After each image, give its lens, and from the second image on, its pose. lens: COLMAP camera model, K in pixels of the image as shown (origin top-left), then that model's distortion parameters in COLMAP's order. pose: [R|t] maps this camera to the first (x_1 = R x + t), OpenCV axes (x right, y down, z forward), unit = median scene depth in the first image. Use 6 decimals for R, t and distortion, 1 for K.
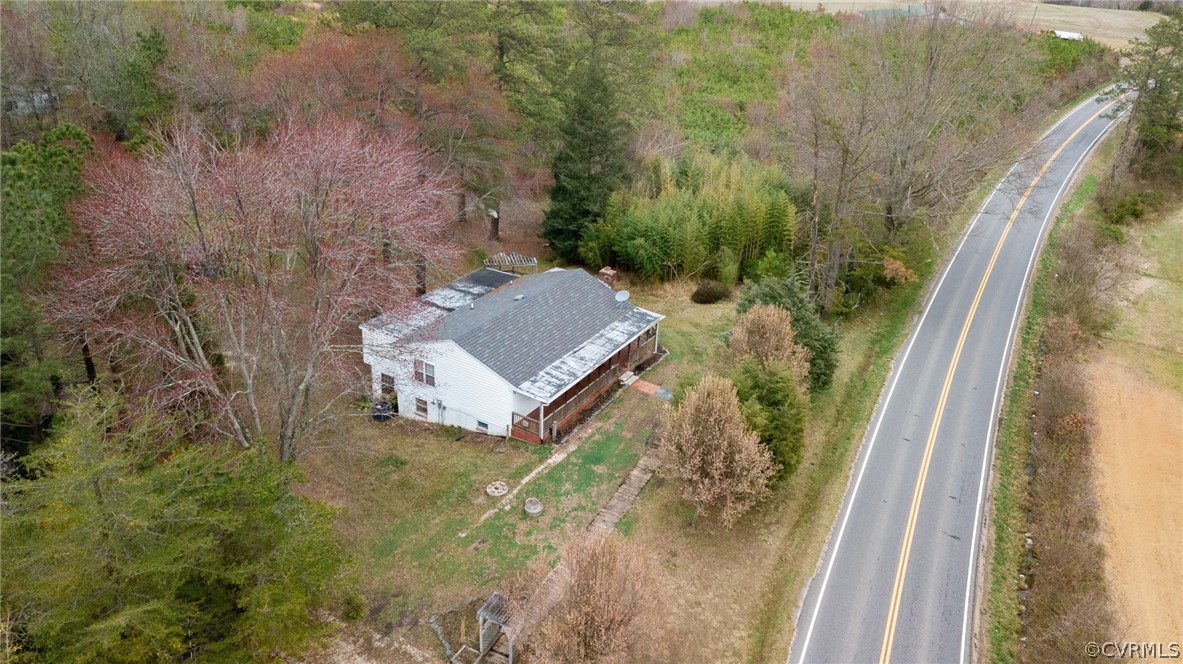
lens RADIAL K [[923.2, 0, 588.1], [0, 923.2, 309.6], [0, 0, 1]] dist [0.026474, 0.002974]
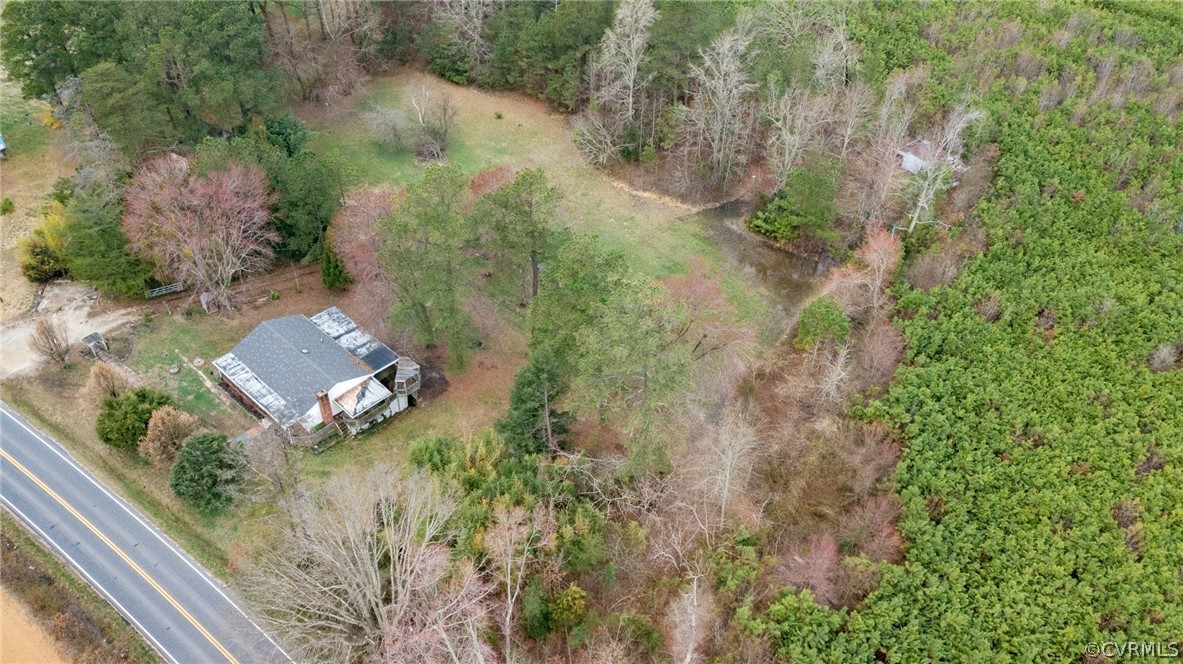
lens RADIAL K [[923.2, 0, 588.1], [0, 923.2, 309.6], [0, 0, 1]] dist [0.026474, 0.002974]
pose [[-0.199673, 0.590103, -0.782246, 1.193998], [-0.448556, 0.654716, 0.608395, -1.434755], [0.871165, 0.472362, 0.133966, 1.268929]]
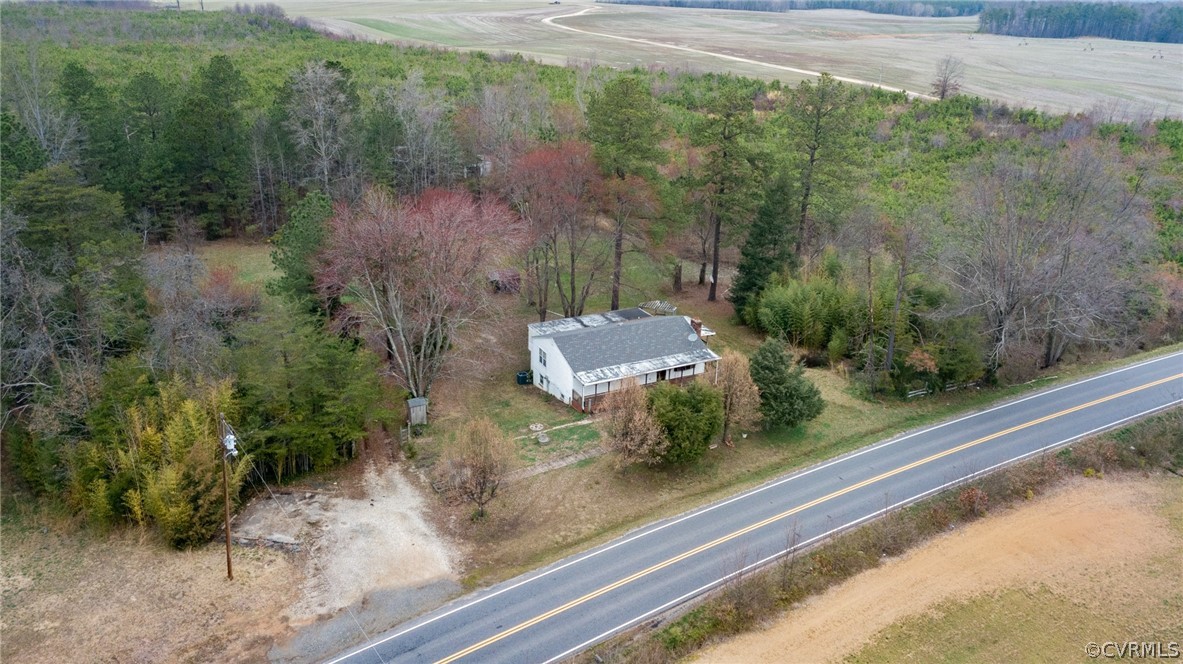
lens RADIAL K [[894.2, 0, 591.5], [0, 894.2, 332.0], [0, 0, 1]] dist [0.028945, 0.003462]
pose [[0.855547, 0.174184, -0.487545, 0.628568], [-0.200890, 0.979611, -0.002539, 0.012790], [0.477162, 0.100115, 0.873094, -0.295983]]
